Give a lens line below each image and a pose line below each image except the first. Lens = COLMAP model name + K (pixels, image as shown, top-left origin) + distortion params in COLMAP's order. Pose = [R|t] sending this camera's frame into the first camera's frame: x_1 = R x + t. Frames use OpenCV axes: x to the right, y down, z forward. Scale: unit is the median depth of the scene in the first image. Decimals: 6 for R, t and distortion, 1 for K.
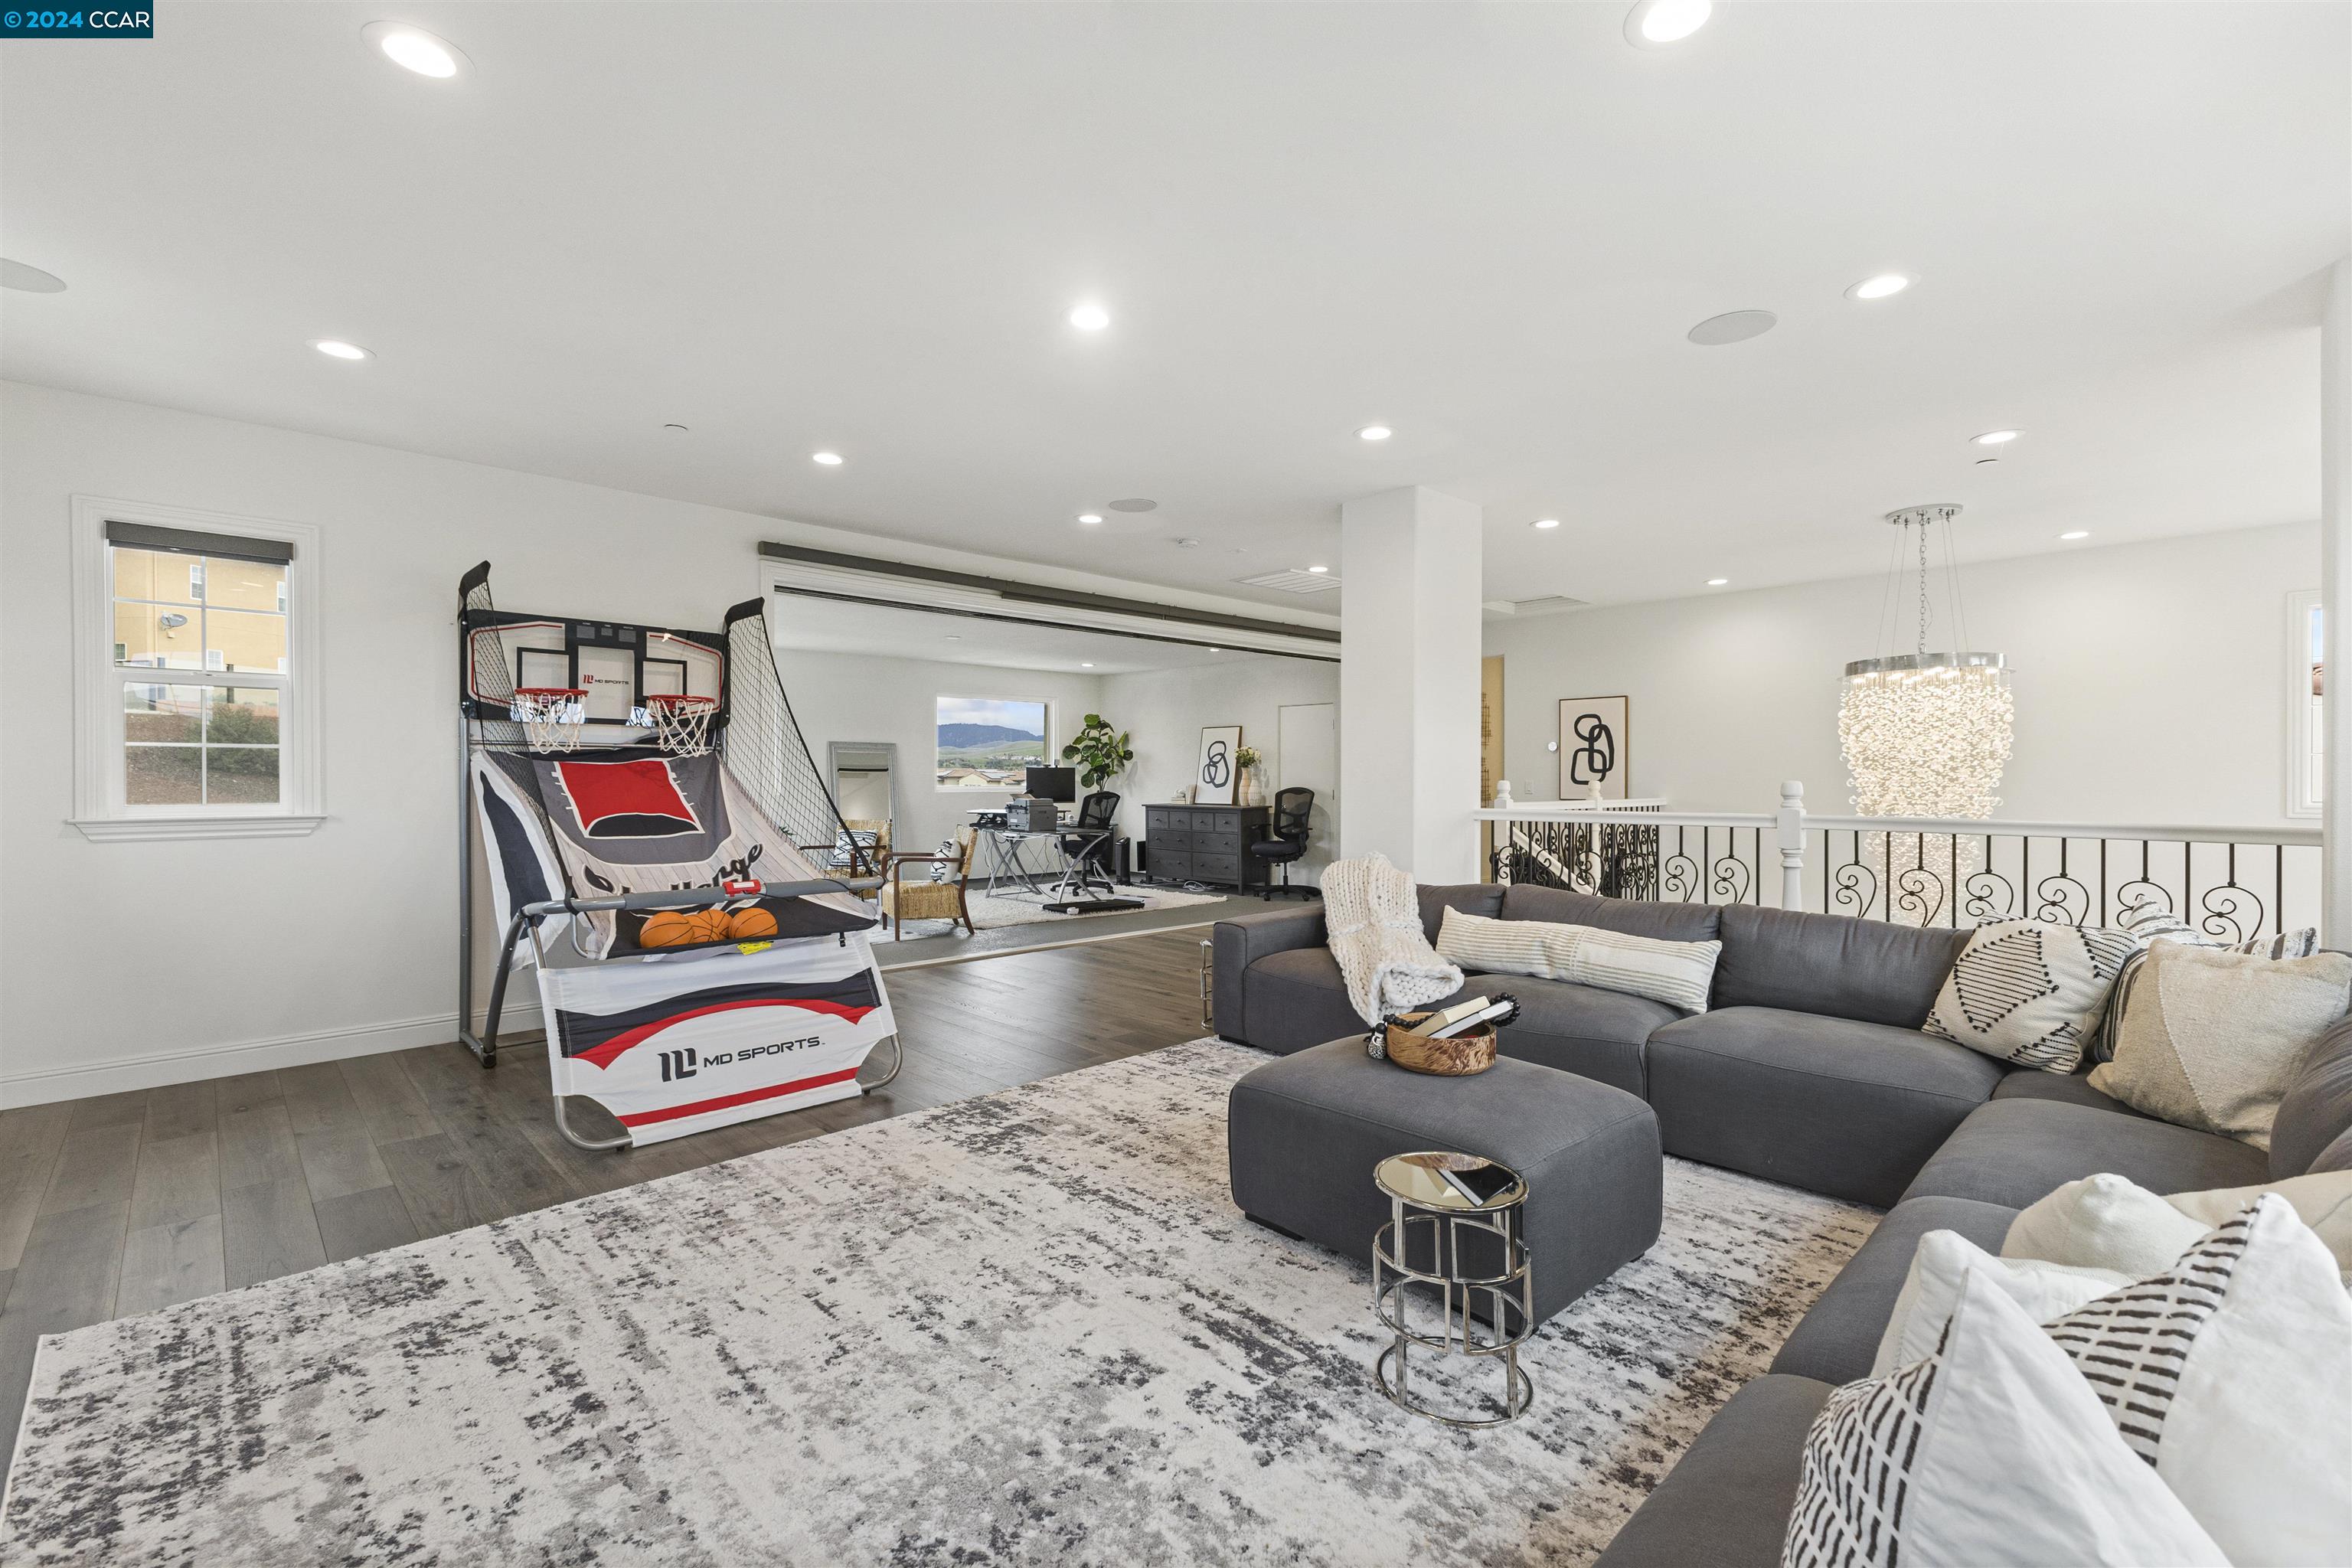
lens RADIAL K [[1038.7, 0, 1170.5], [0, 1038.7, 779.5], [0, 0, 1]] dist [-0.000325, 0.000189]
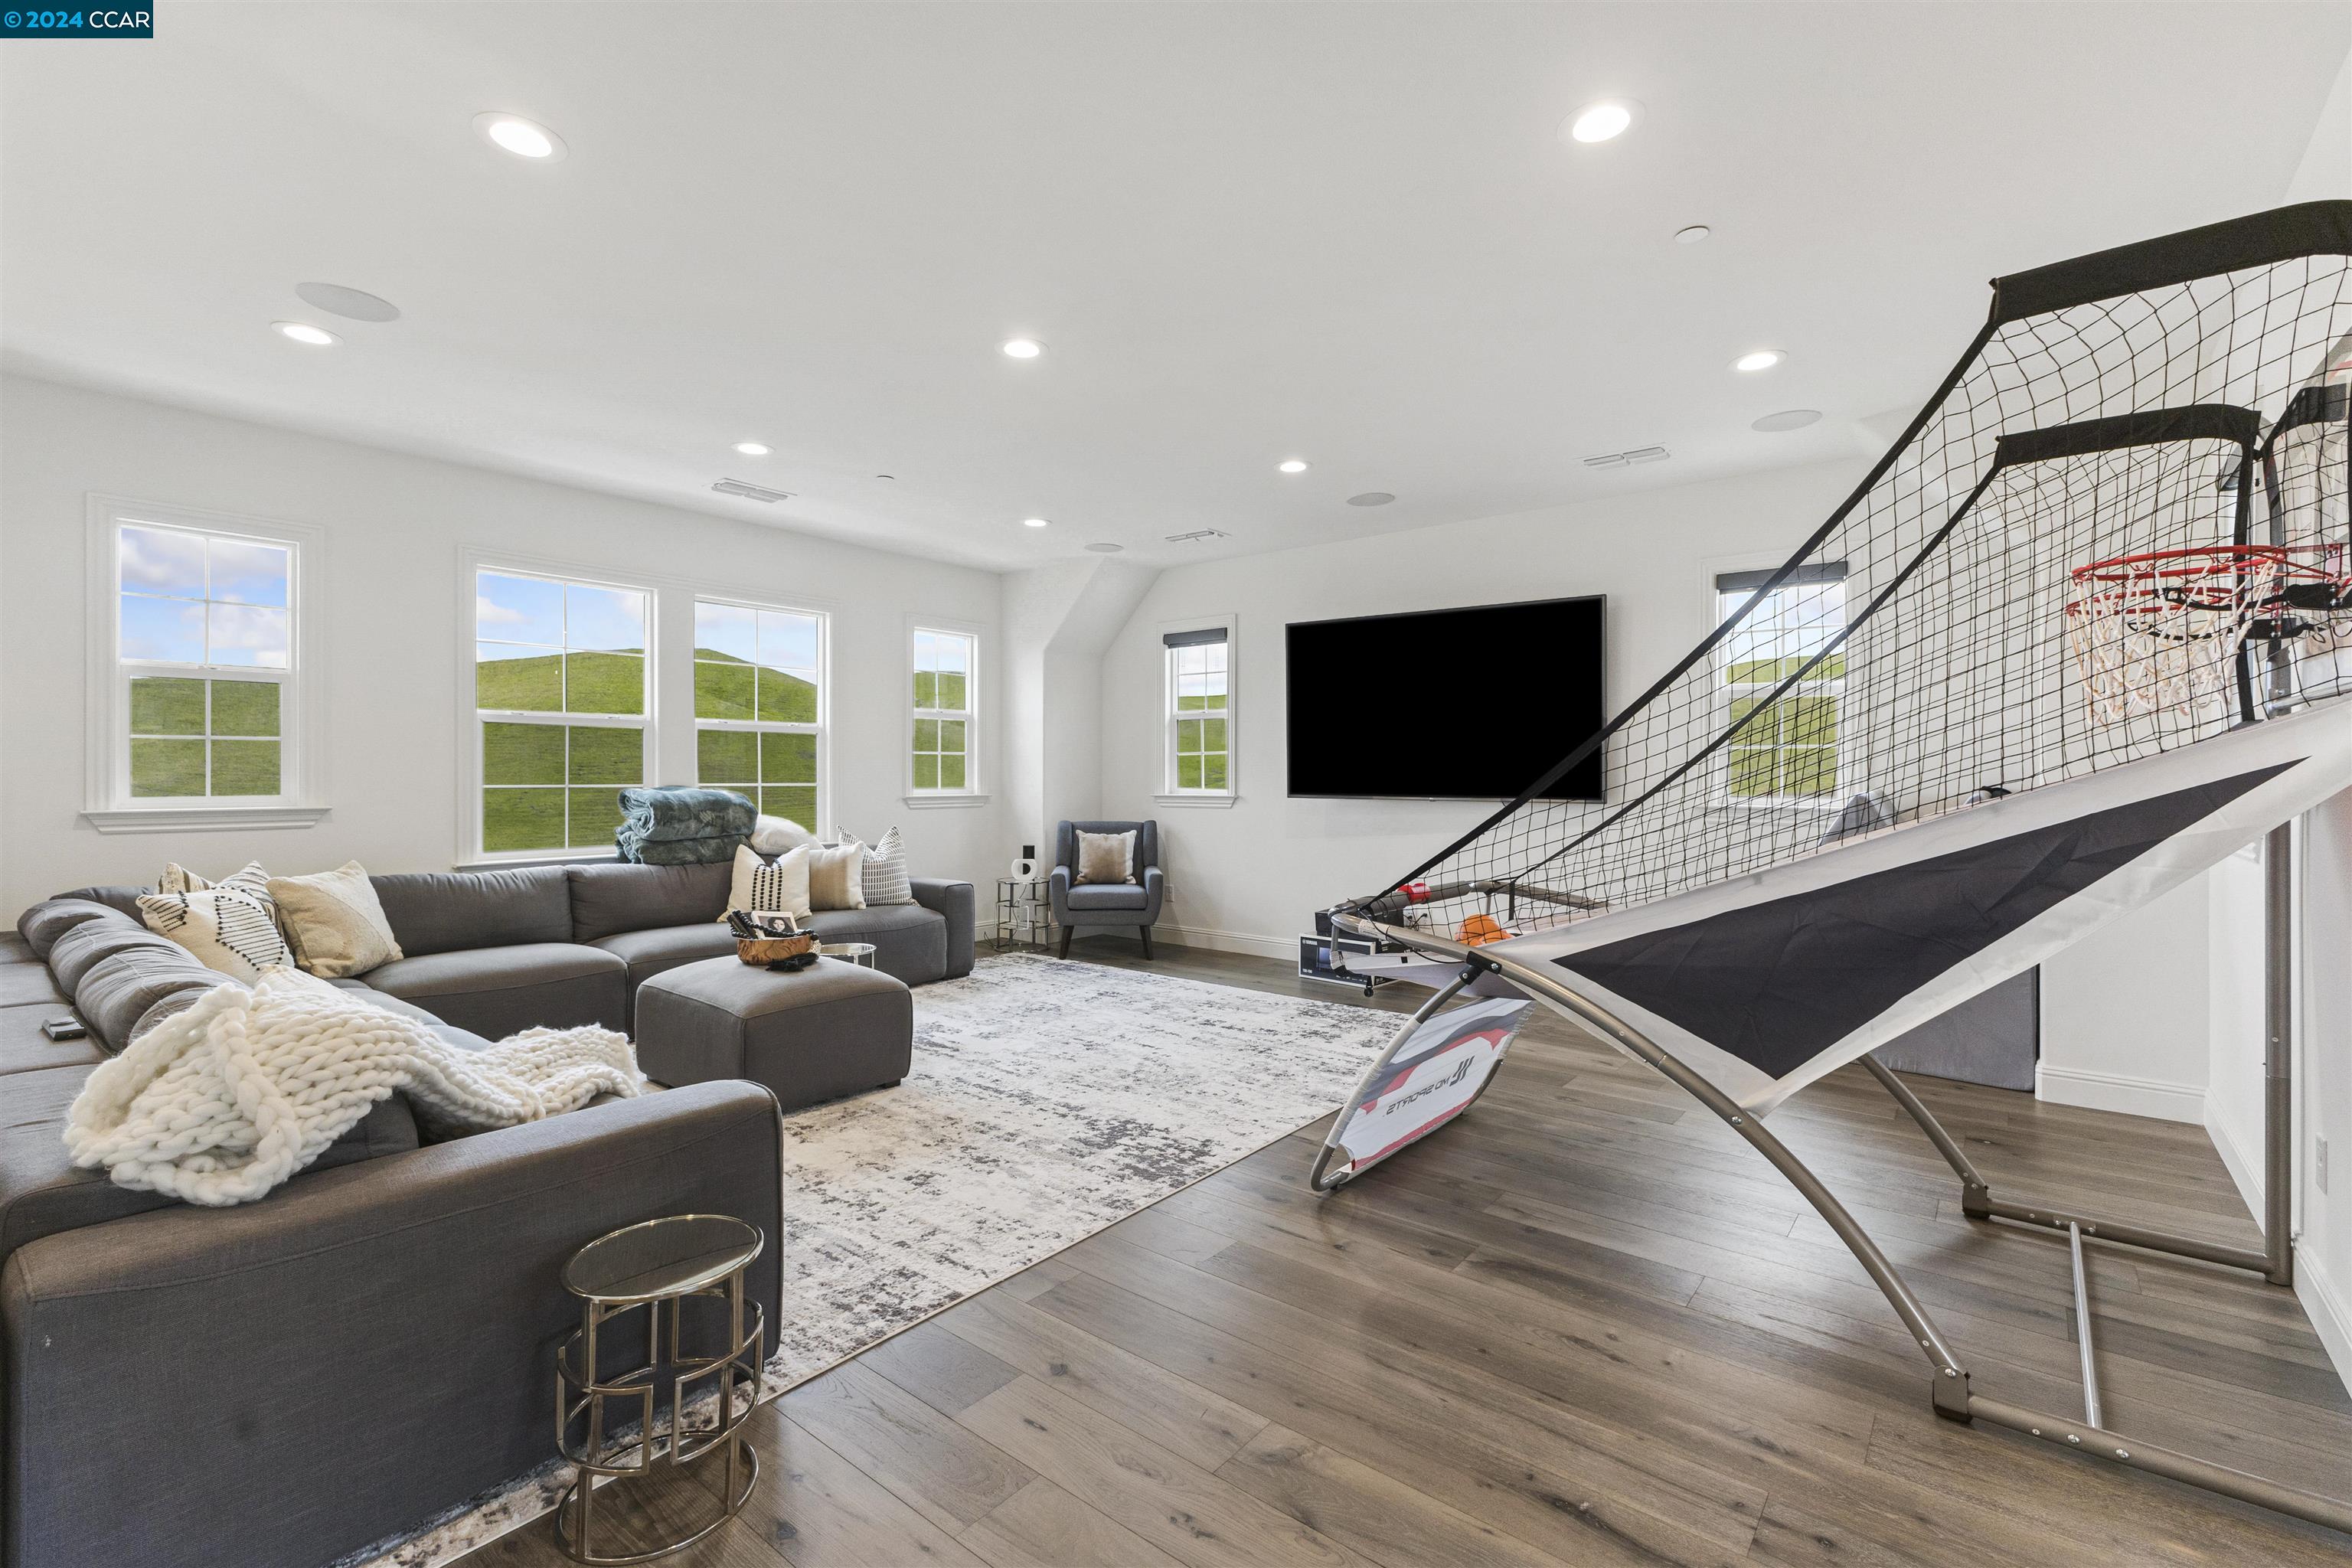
lens RADIAL K [[1038.7, 0, 1173.2], [0, 1038.7, 779.4], [0, 0, 1]] dist [-0.000325, 0.000189]
pose [[-0.991639, 0.000235, -0.129042, -0.094015], [-0.000608, 0.999979, 0.006491, 0.000636], [0.129041, 0.006515, -0.991618, 2.040828]]
